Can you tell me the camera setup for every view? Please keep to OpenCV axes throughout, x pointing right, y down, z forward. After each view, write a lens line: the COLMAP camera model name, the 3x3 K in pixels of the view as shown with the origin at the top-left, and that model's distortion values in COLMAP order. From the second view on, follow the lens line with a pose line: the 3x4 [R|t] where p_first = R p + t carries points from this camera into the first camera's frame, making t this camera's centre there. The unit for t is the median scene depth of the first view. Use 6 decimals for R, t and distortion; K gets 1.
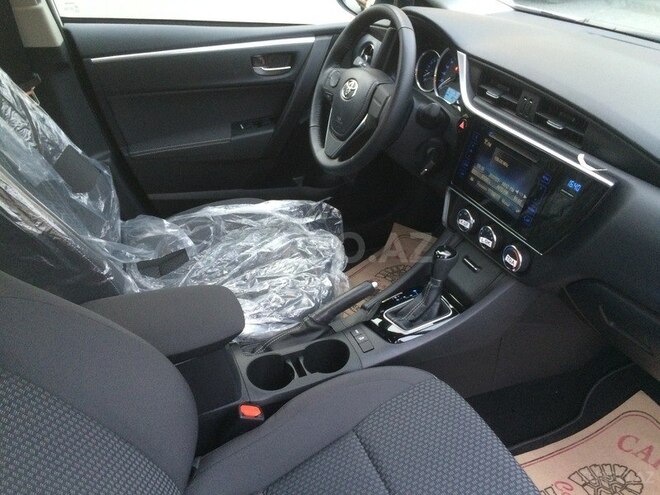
lens RADIAL K [[560.7, 0, 334.1], [0, 560.7, 248.0], [0, 0, 1]] dist [0.095283, -0.126168]
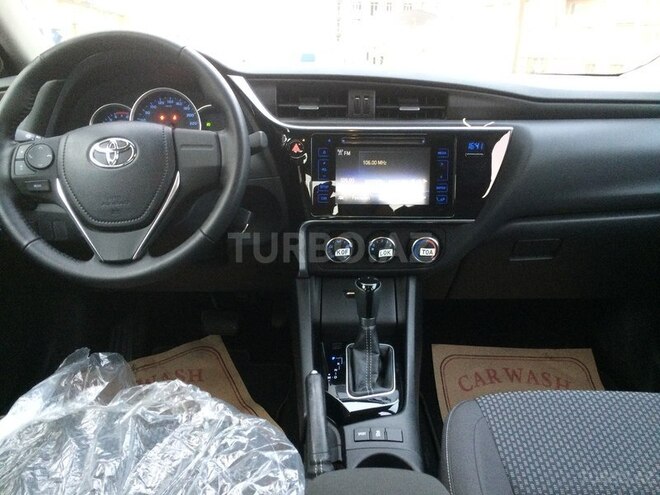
lens RADIAL K [[560.7, 0, 334.1], [0, 560.7, 248.0], [0, 0, 1]] dist [0.095283, -0.126168]
pose [[0.379234, -0.316019, 0.869663, -0.534895], [0.498261, 0.861712, 0.095853, -0.143331], [-0.779691, 0.396968, 0.484250, 0.617693]]
